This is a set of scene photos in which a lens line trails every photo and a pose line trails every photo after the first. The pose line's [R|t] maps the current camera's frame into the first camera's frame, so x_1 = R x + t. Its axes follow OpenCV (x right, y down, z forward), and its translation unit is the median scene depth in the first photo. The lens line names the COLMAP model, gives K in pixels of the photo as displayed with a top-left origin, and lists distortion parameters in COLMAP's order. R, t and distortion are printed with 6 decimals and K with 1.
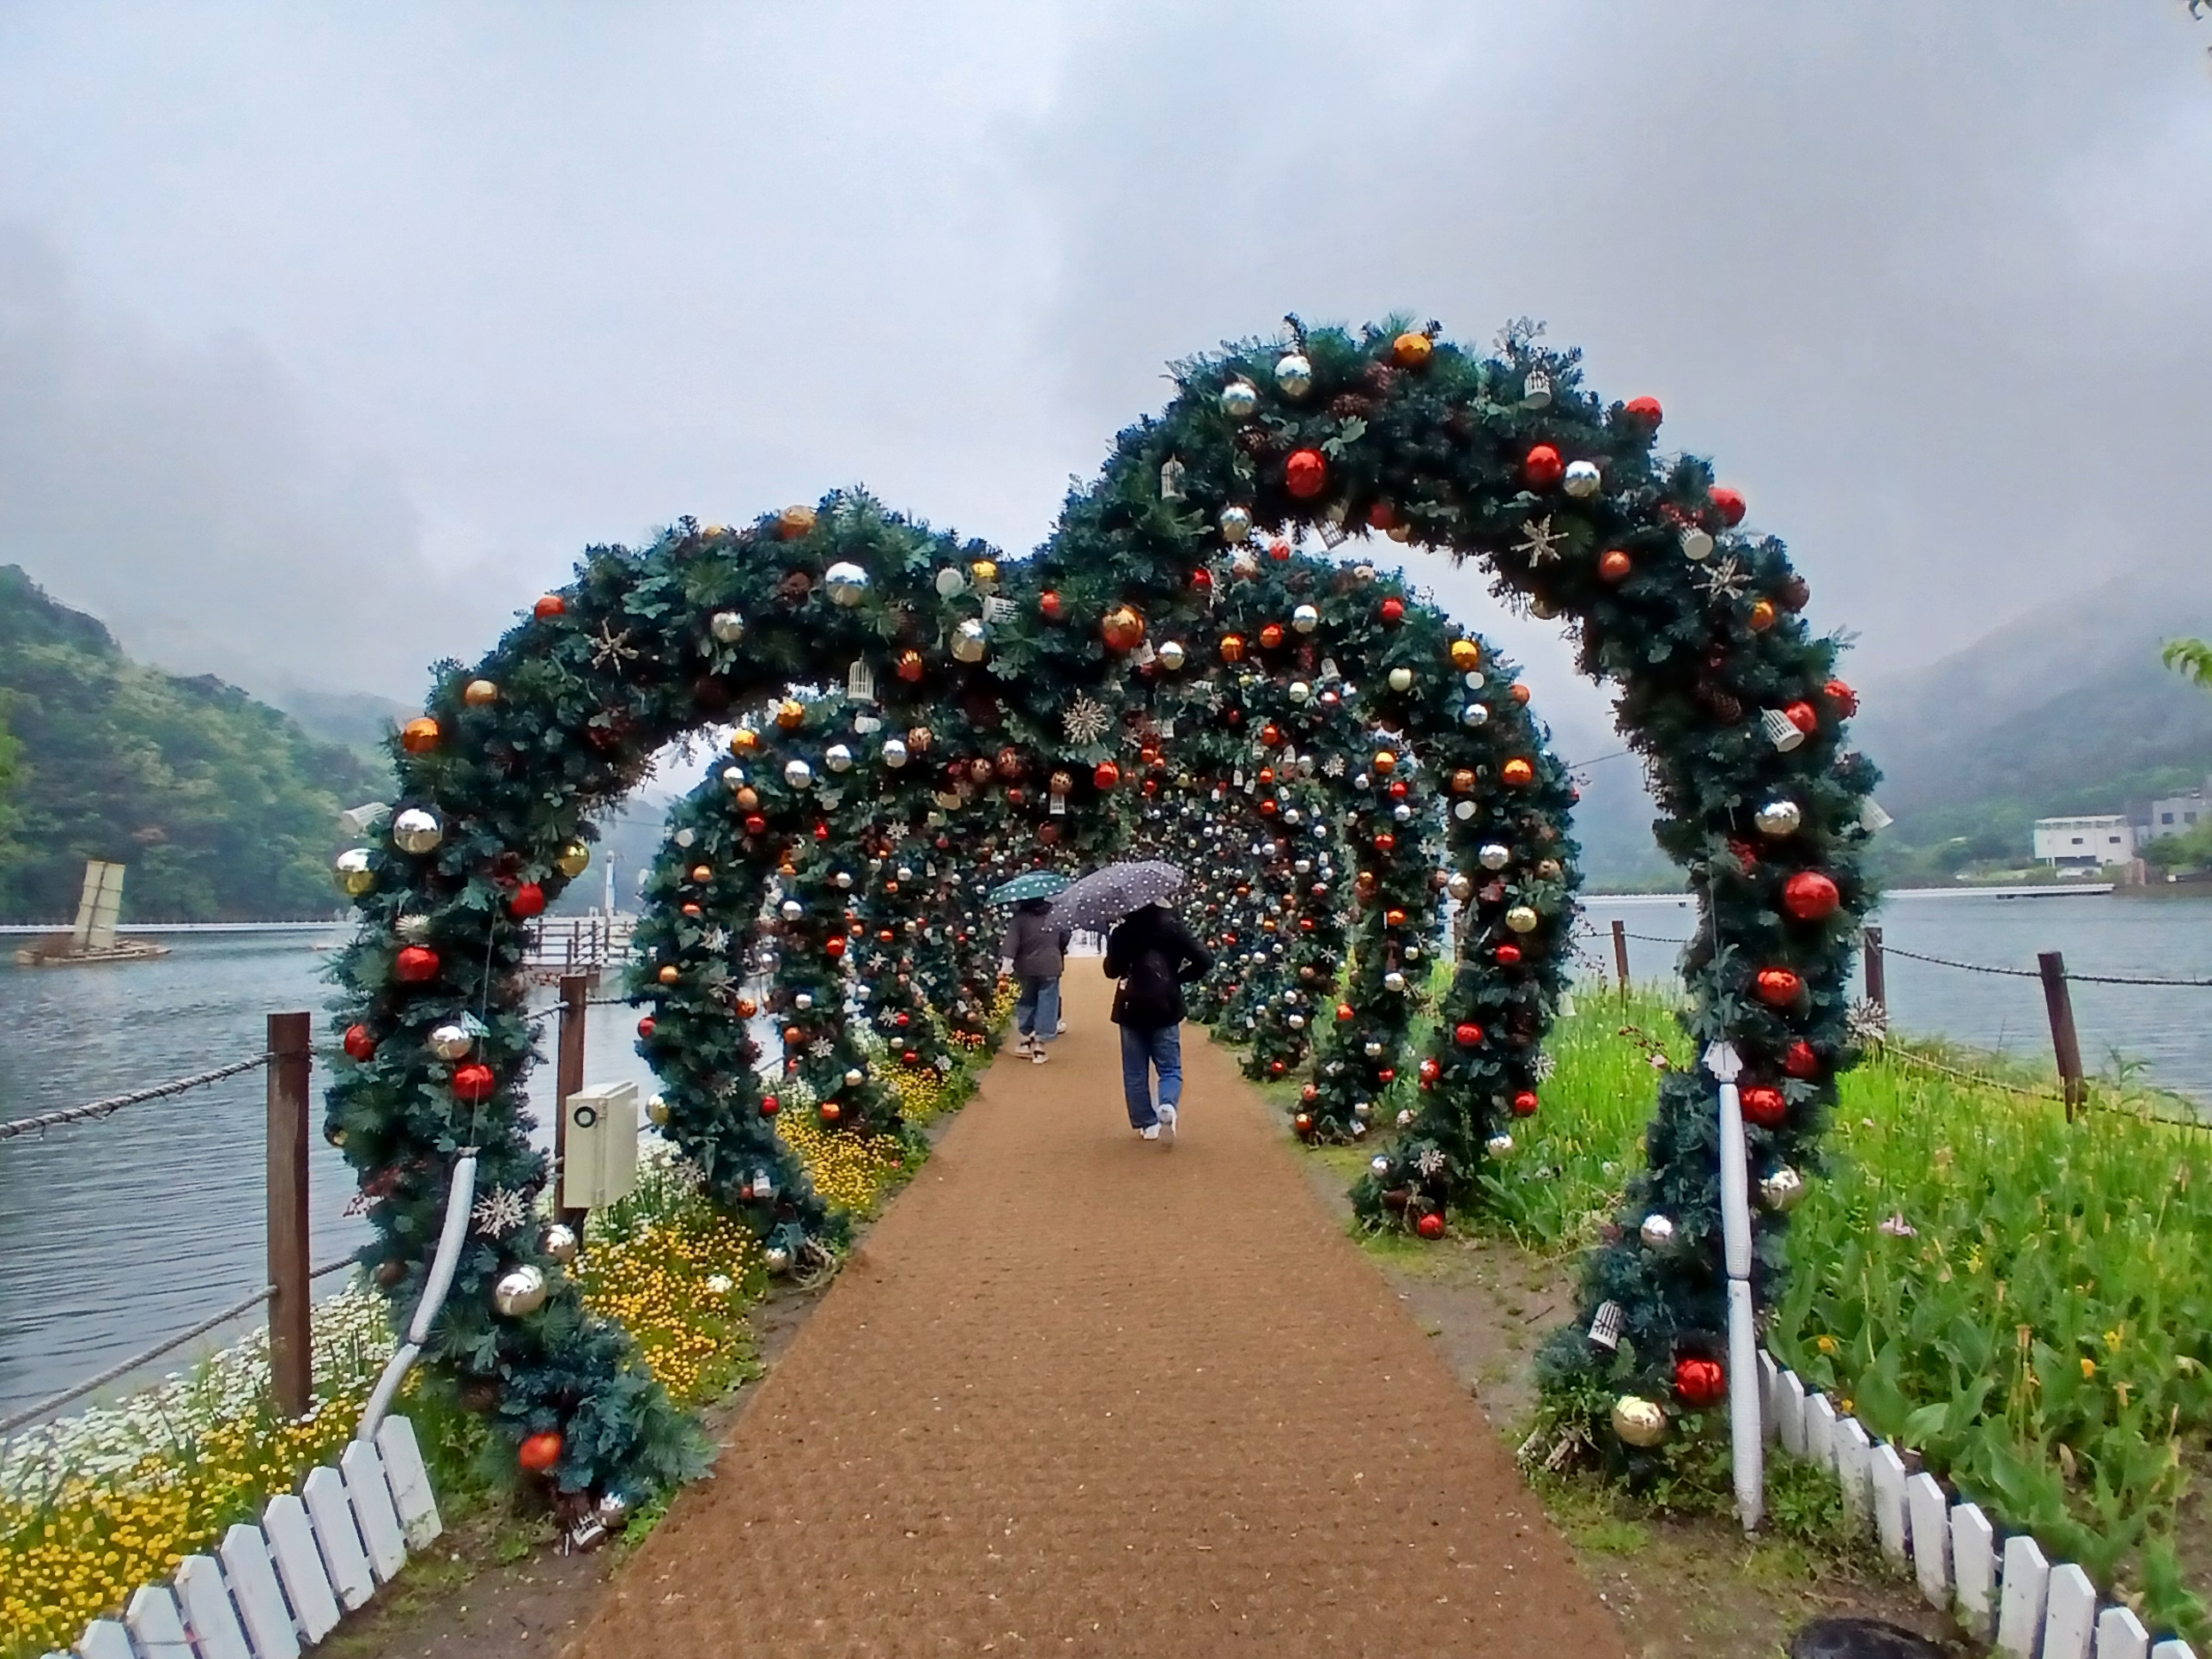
lens RADIAL K [[1136.1, 0, 1106.0], [0, 1136.1, 829.5], [0, 0, 1]] dist [0.000189, -0.037598]
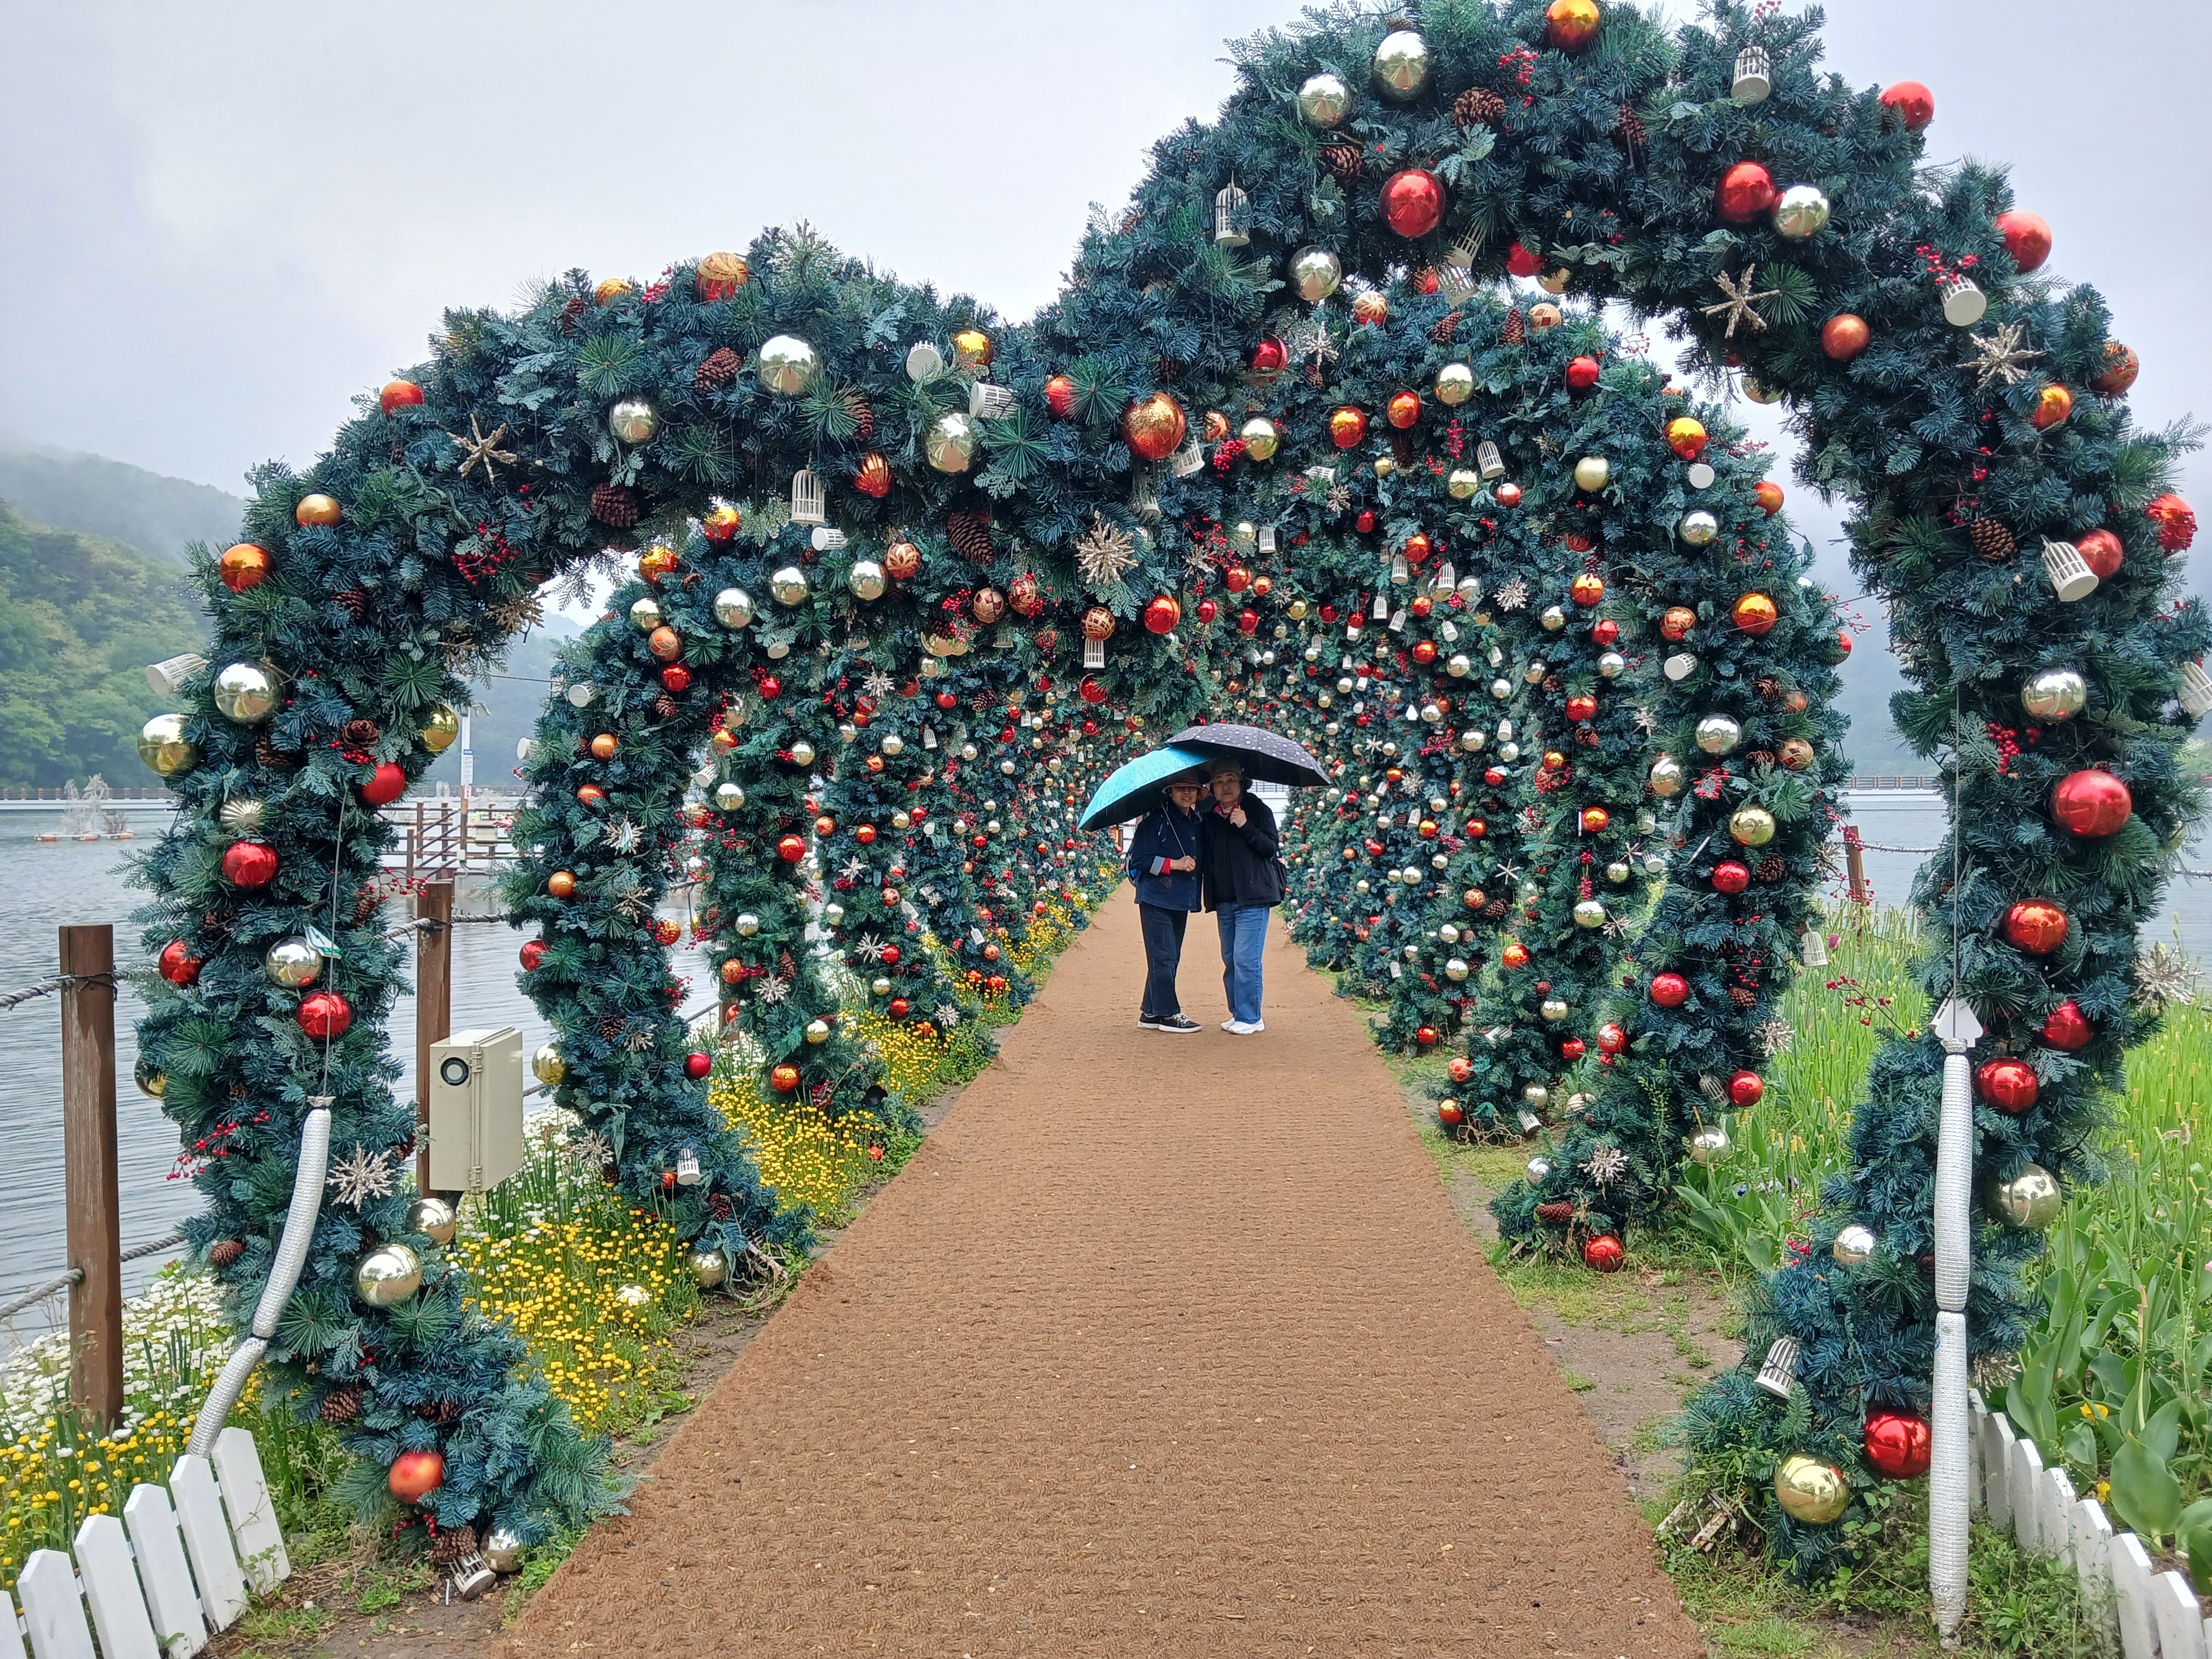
lens RADIAL K [[2040.4, 0, 1106.0], [0, 2040.4, 829.5], [0, 0, 1]] dist [0.004352, -0.009086]
pose [[0.995269, 0.015453, -0.095918, 0.109951], [-0.006574, 0.995719, 0.092202, -0.037308], [0.096932, -0.091136, 0.991110, -0.327078]]
